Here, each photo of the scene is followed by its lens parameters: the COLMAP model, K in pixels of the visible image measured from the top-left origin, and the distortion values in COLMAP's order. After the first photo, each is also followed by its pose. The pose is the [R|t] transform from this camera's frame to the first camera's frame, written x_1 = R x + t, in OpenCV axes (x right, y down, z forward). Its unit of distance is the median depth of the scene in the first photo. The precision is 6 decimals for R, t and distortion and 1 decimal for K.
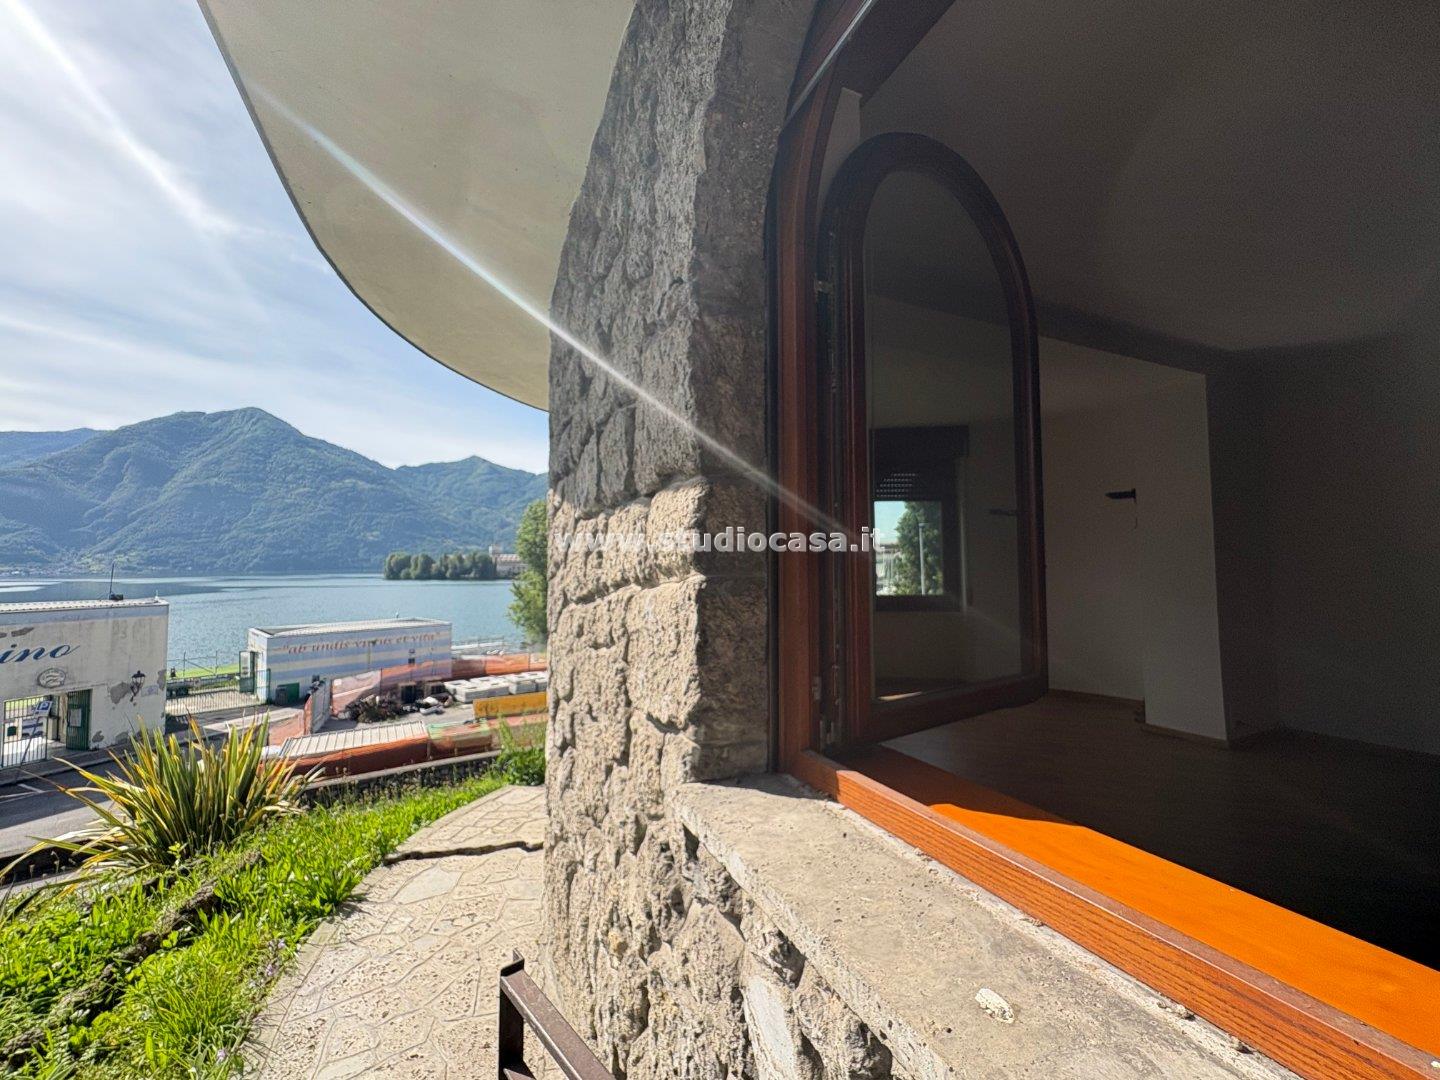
lens RADIAL K [[571.2, 0, 719.3], [0, 571.2, 539.3], [0, 0, 1]] dist [-0.000248, -0.000578]
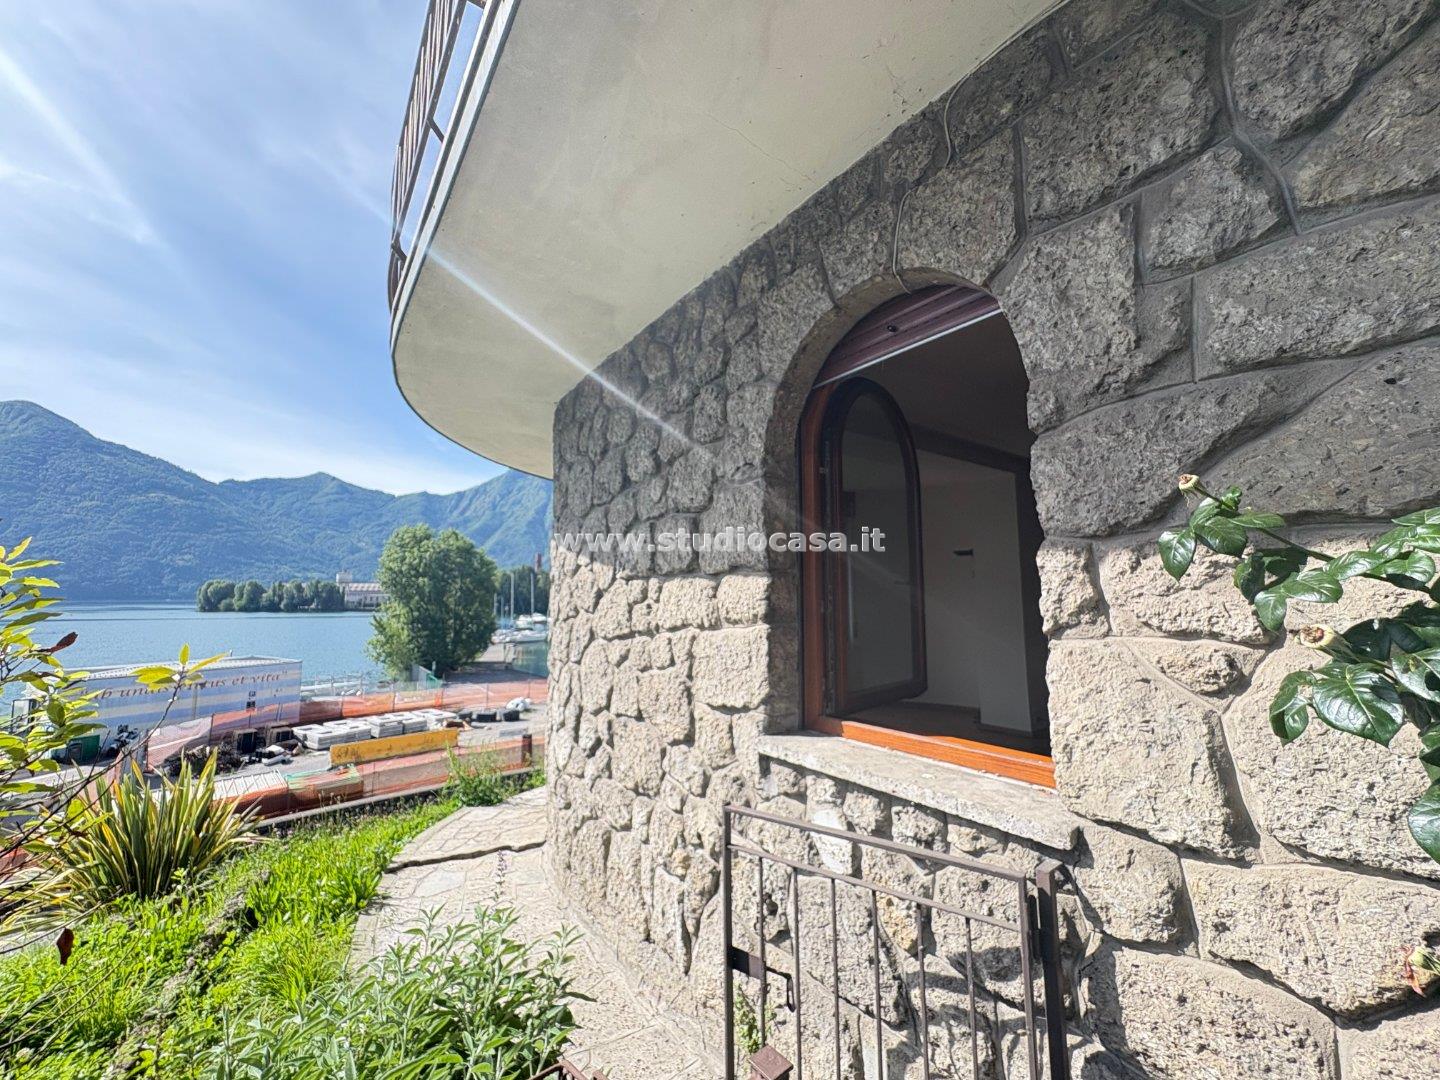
lens RADIAL K [[571.2, 0, 718.5], [0, 571.2, 543.3], [0, 0, 1]] dist [-0.000248, -0.000578]
pose [[0.978331, 0.023909, 0.205660, -0.028217], [-0.014056, 0.998688, -0.049239, -0.005413], [-0.206568, 0.045281, 0.977384, -0.039852]]
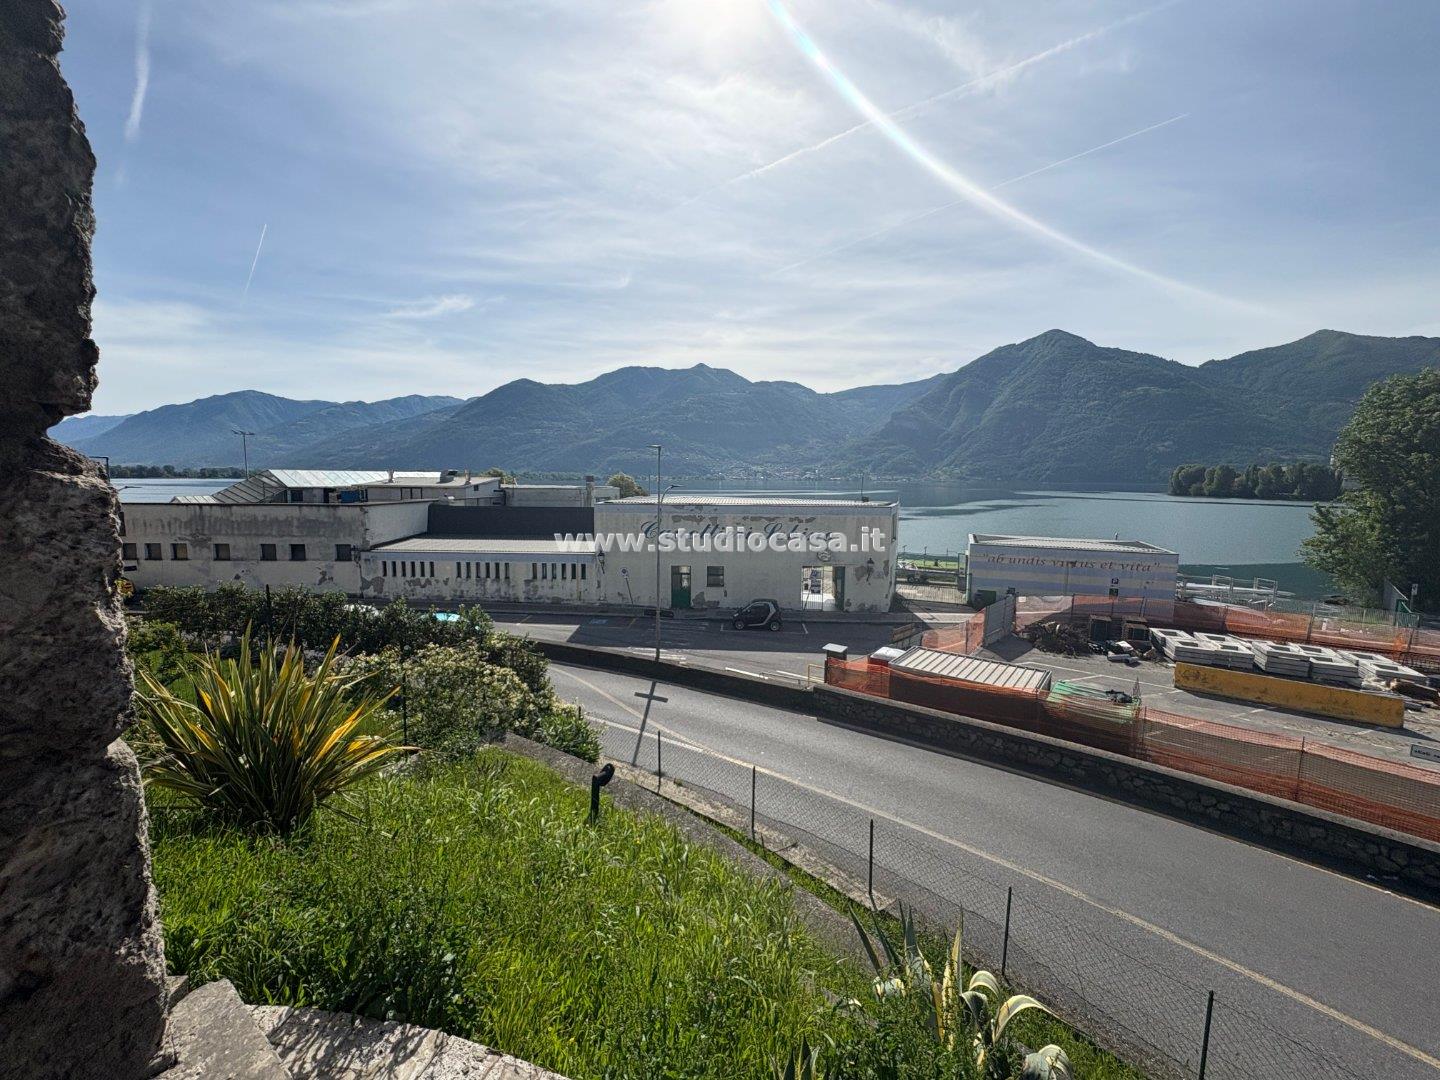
lens RADIAL K [[571.2, 0, 727.7], [0, 571.2, 549.0], [0, 0, 1]] dist [-0.000248, -0.000578]
pose [[0.368923, 0.127823, -0.920629, 0.020905], [0.028719, 0.988458, 0.148749, 0.015954], [0.929016, -0.081316, 0.360993, 0.279635]]
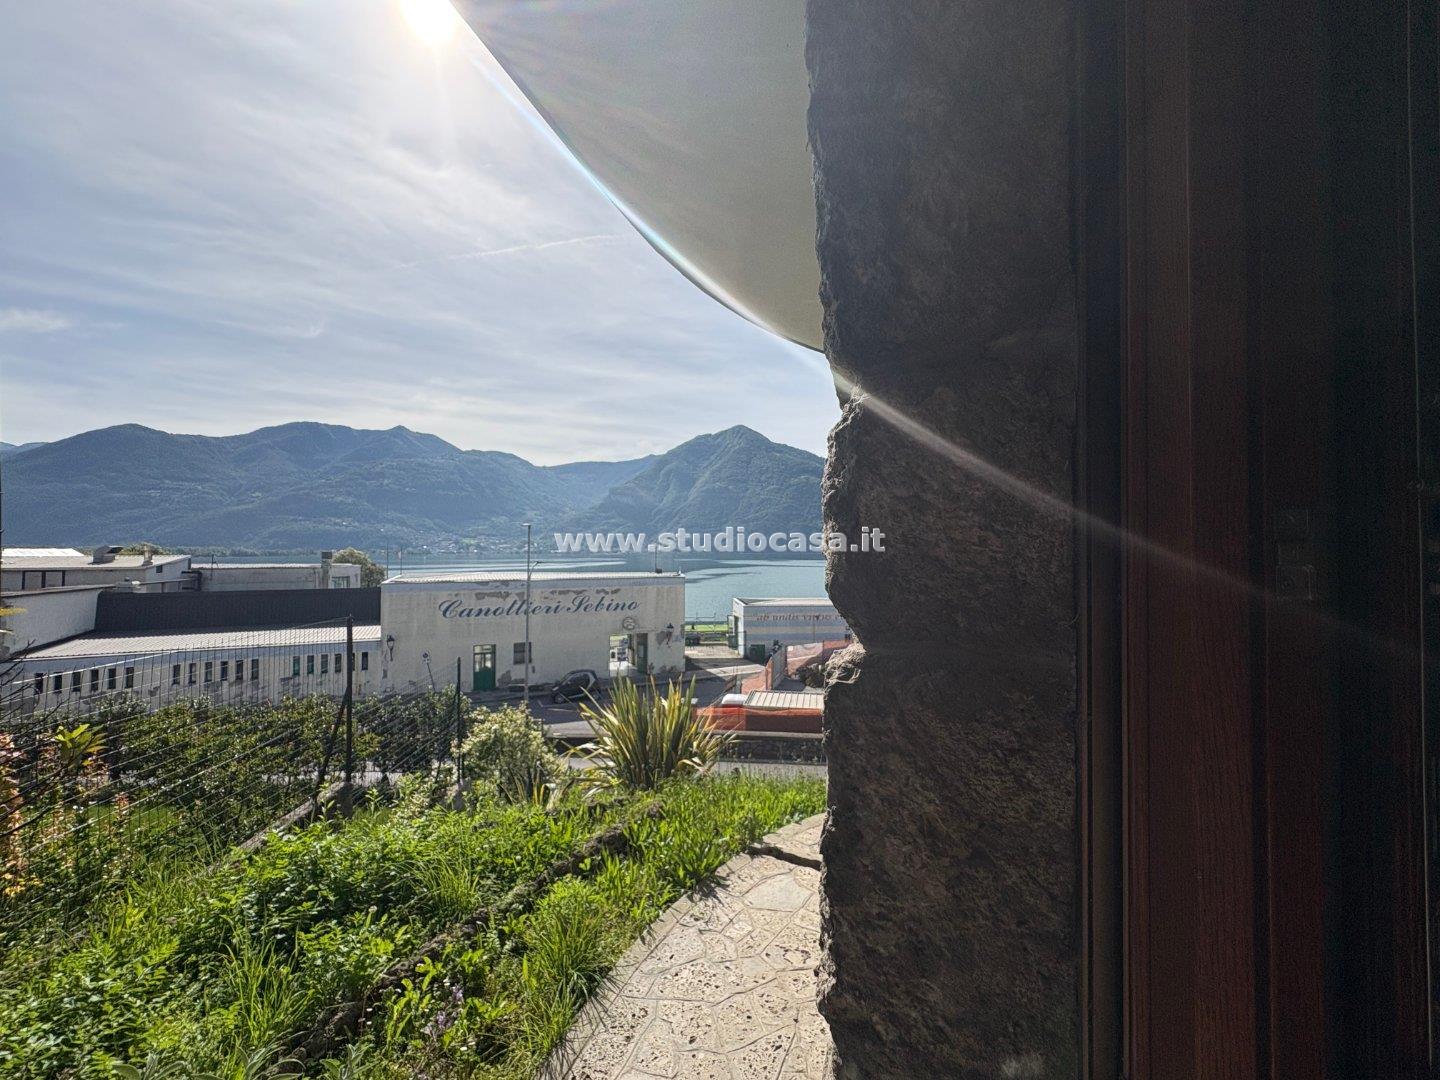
lens RADIAL K [[571.2, 0, 720.4], [0, 571.2, 520.4], [0, 0, 1]] dist [-0.000248, -0.000578]
pose [[0.750819, -0.026215, -0.659988, 0.008755], [0.023047, 0.999643, -0.013487, -0.001032], [0.660106, -0.005084, 0.751155, 0.030182]]
